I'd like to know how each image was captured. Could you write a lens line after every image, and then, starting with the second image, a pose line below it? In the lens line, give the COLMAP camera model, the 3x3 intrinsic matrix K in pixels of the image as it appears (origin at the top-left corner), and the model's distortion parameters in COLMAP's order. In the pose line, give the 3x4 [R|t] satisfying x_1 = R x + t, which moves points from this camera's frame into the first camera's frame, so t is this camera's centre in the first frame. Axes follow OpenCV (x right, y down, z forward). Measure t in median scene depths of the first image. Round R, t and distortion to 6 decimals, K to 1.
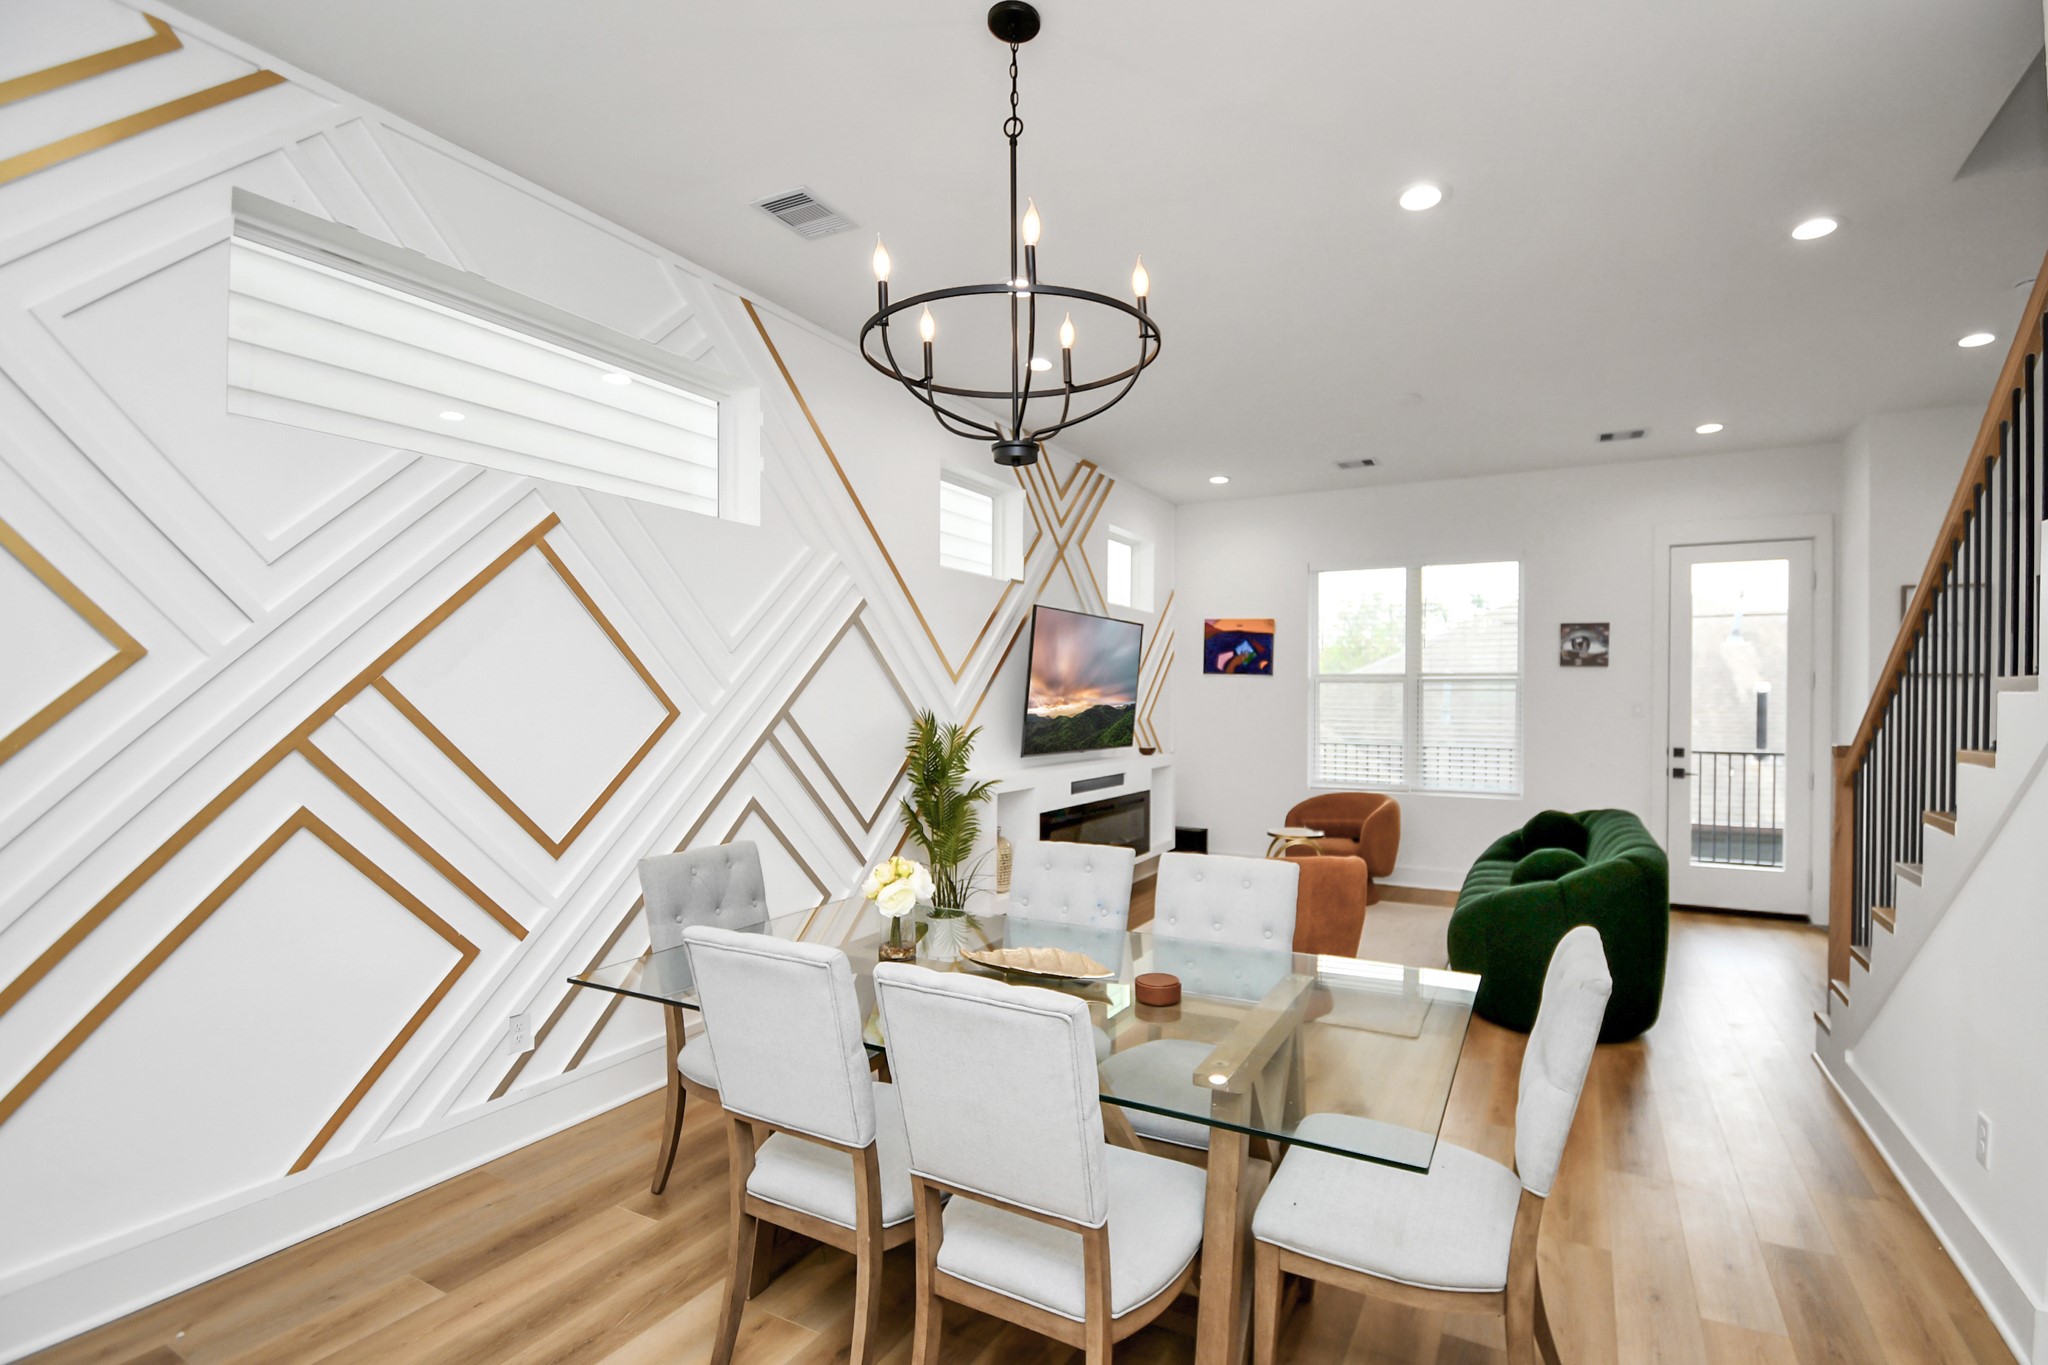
lens RADIAL K [[930.8, 0, 991.5], [0, 930.8, 691.2], [0, 0, 1]] dist [-0.006273, -0.009975]
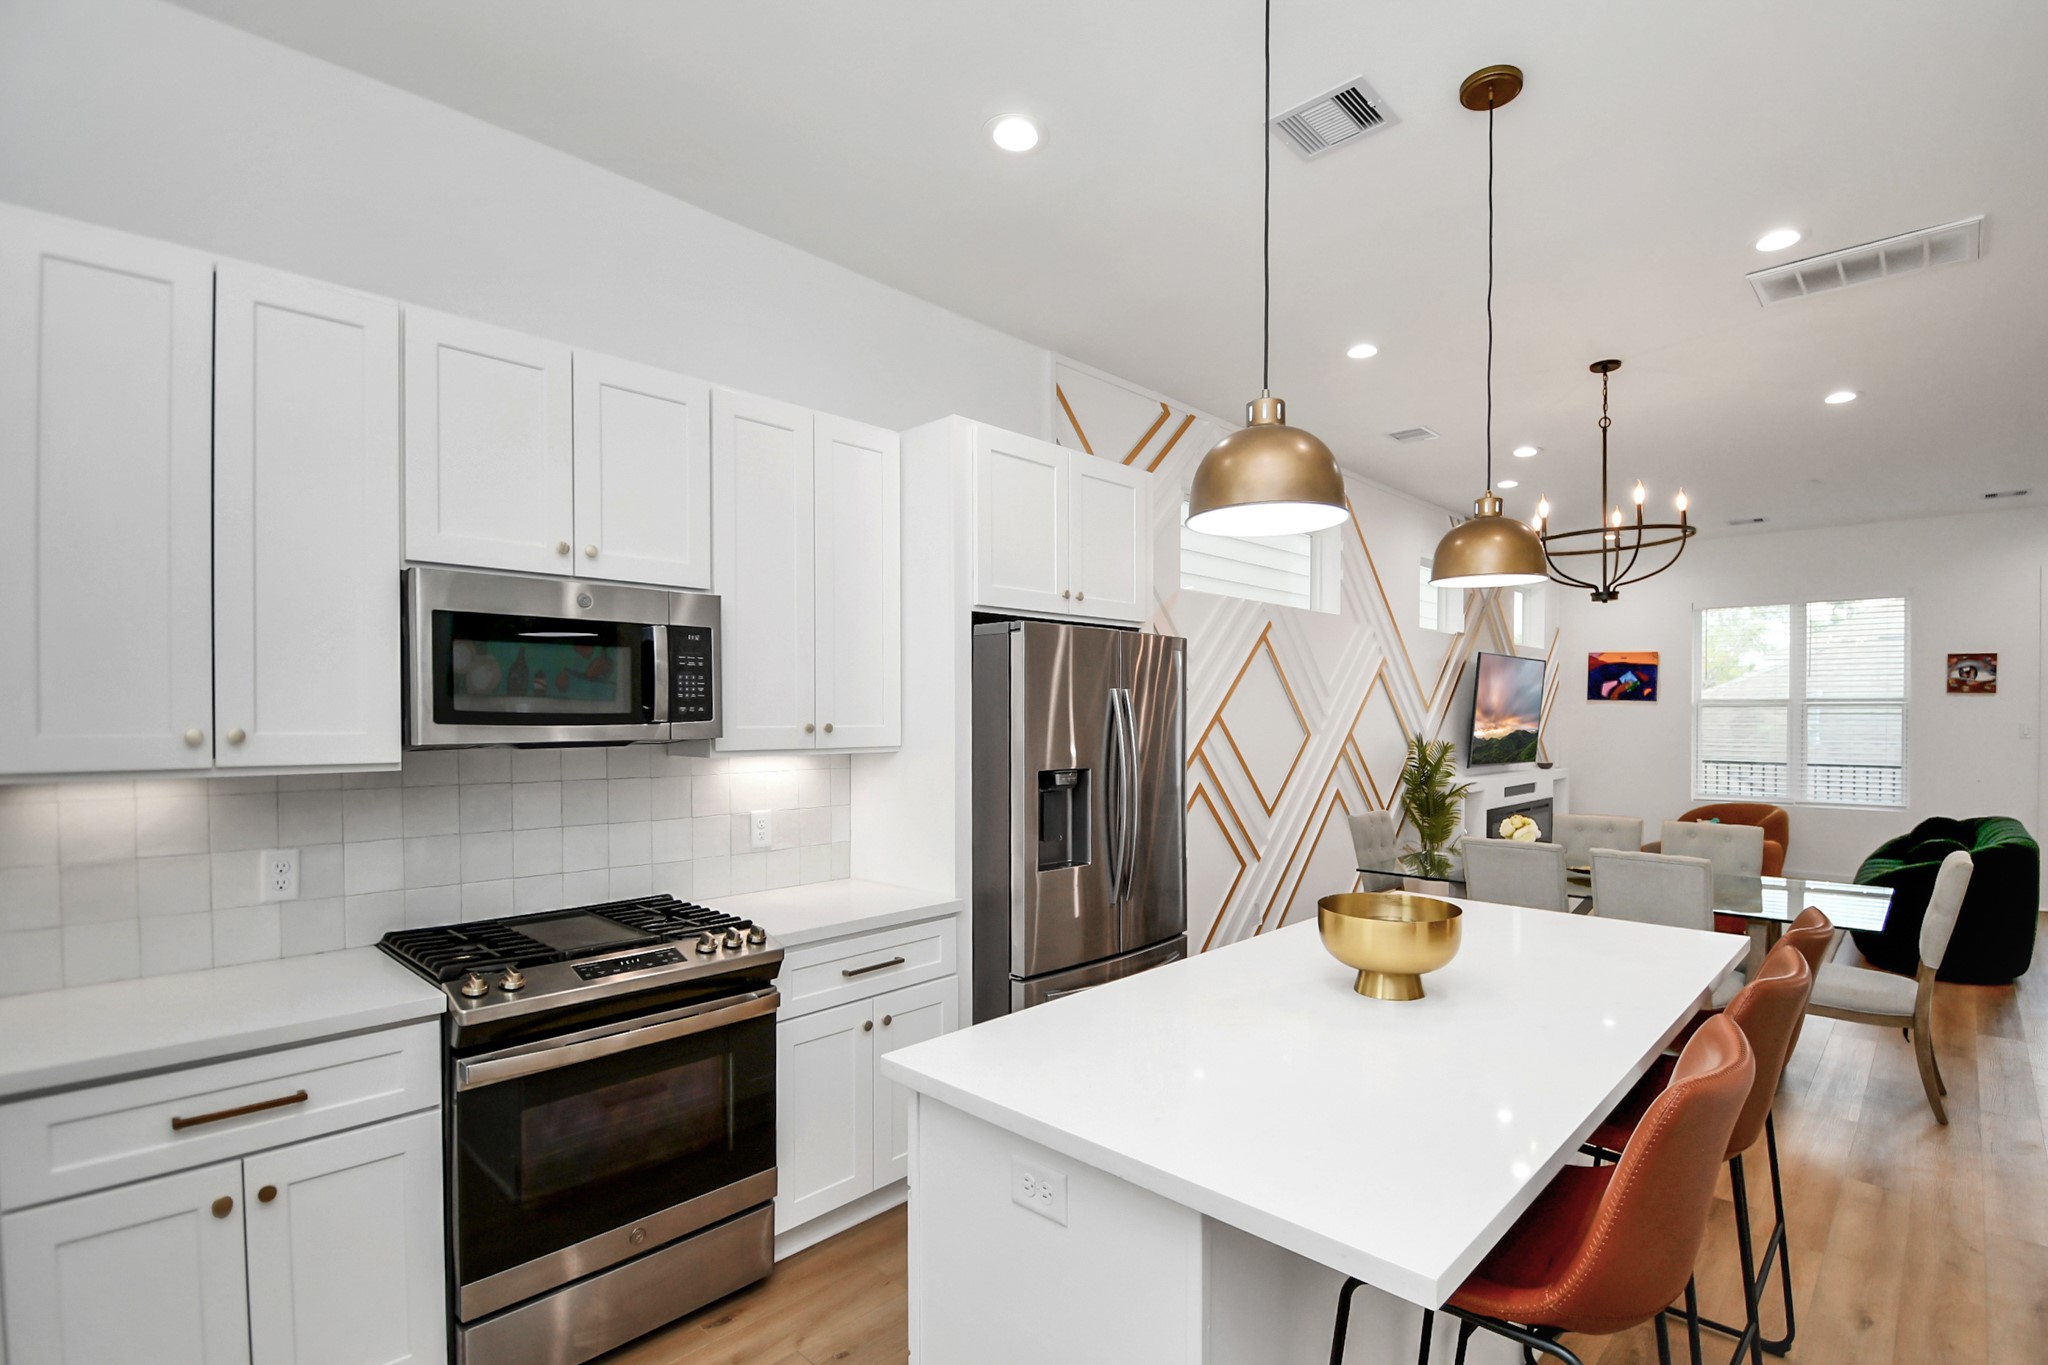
lens RADIAL K [[930.8, 0, 1045.1], [0, 930.8, 722.2], [0, 0, 1]] dist [-0.006273, -0.009975]
pose [[0.973540, -0.005459, -0.228452, -0.214535], [0.007734, 0.999929, 0.009064, -0.009061], [0.228387, -0.010591, 0.973513, -0.358333]]
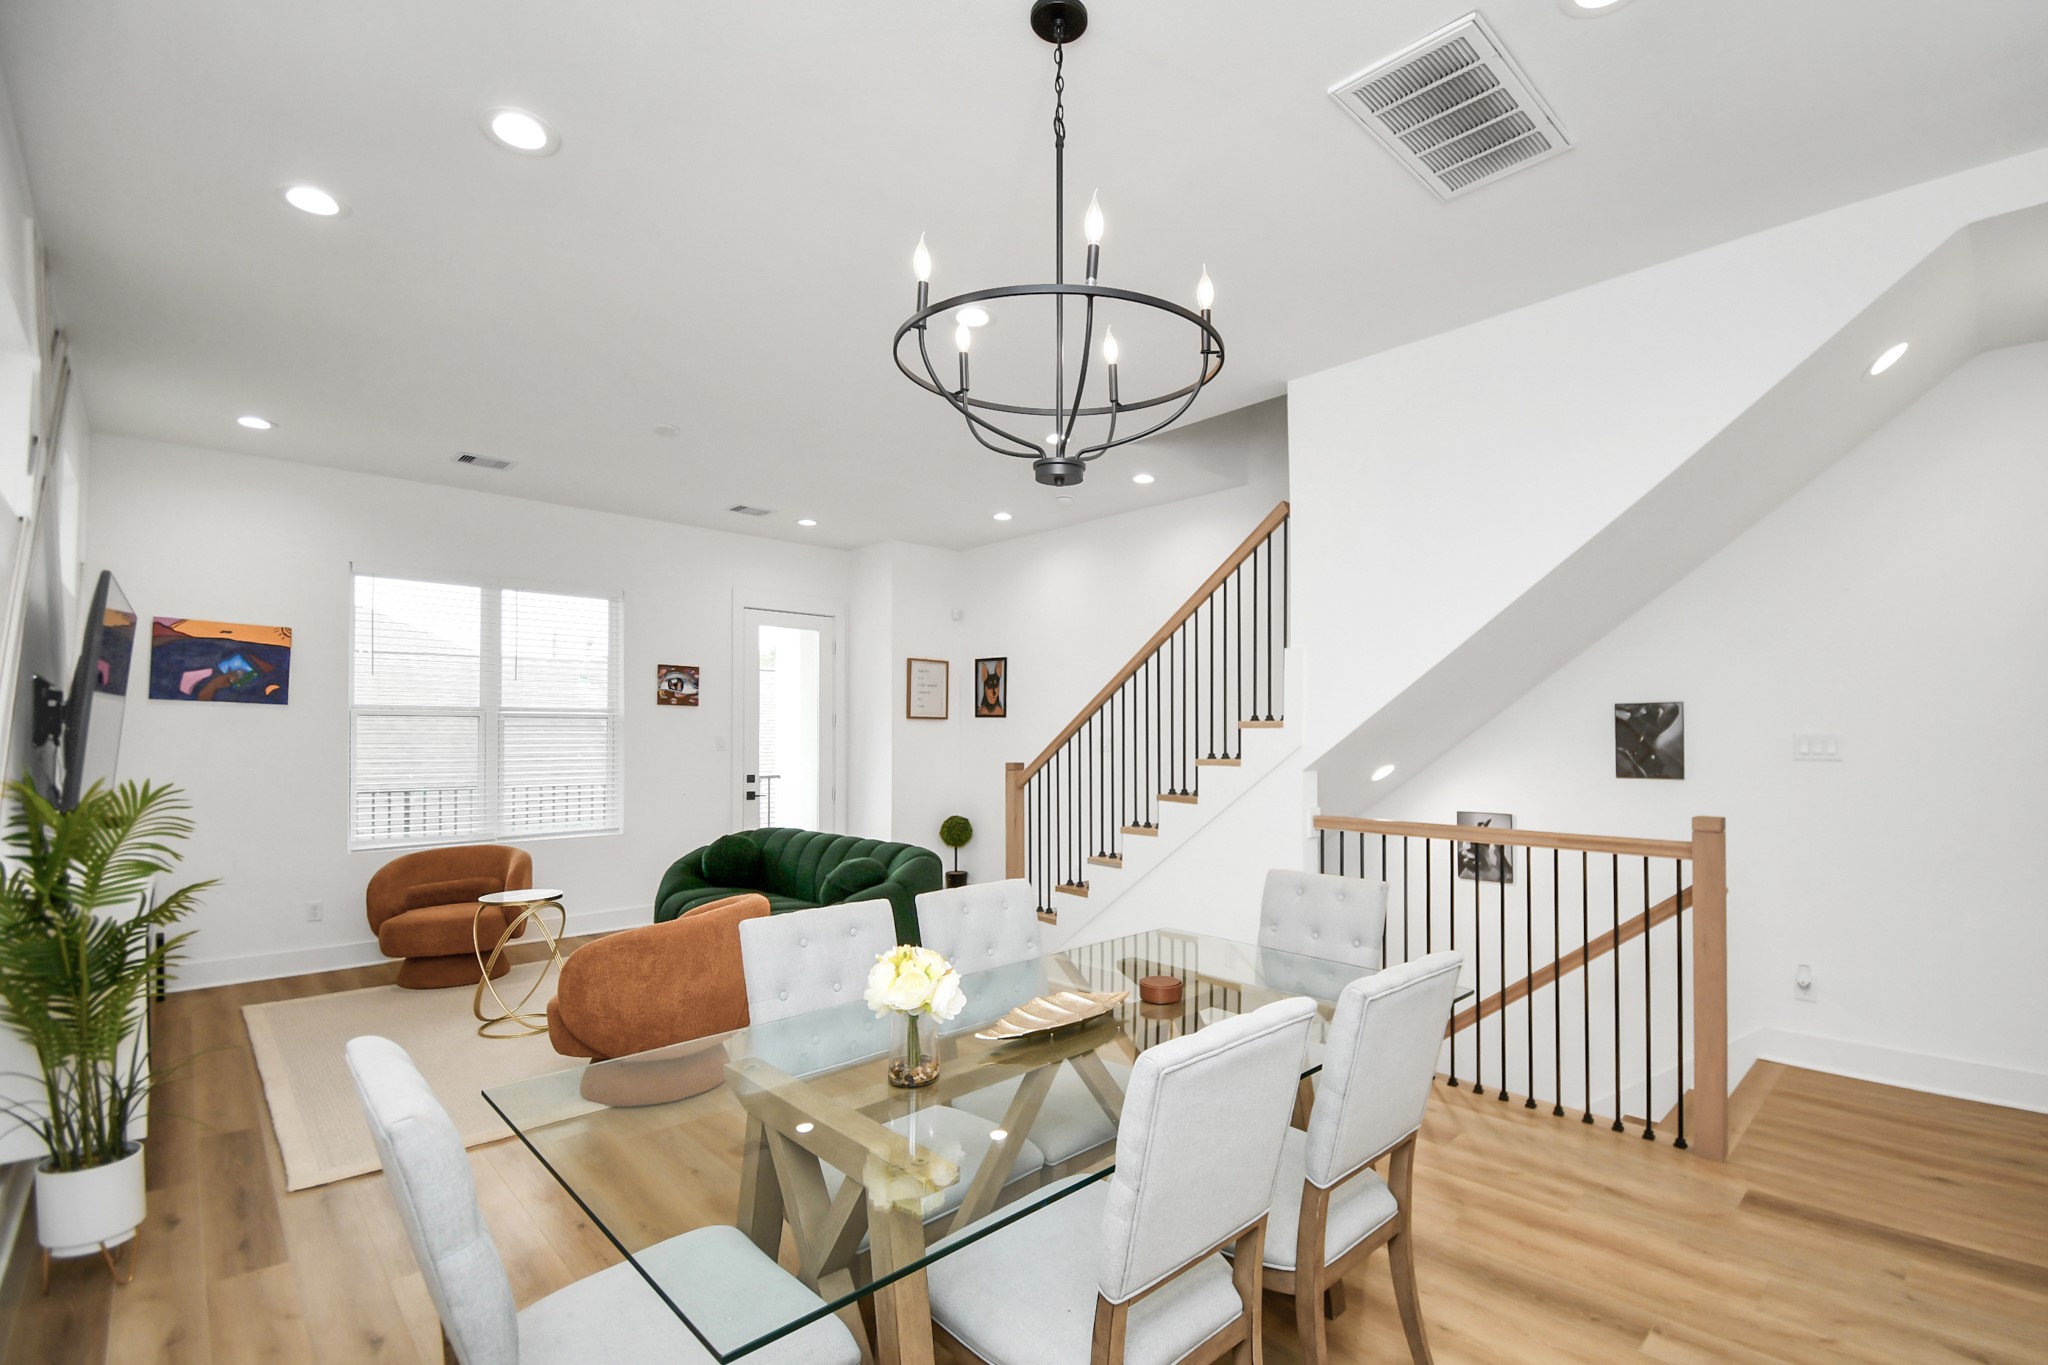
lens RADIAL K [[930.8, 0, 1099.4], [0, 930.8, 710.3], [0, 0, 1]] dist [-0.006273, -0.009975]
pose [[0.256412, 0.021471, 0.966329, -0.291275], [-0.003583, 0.999767, -0.021263, 0.000569], [-0.966561, 0.001990, 0.256429, 0.242178]]
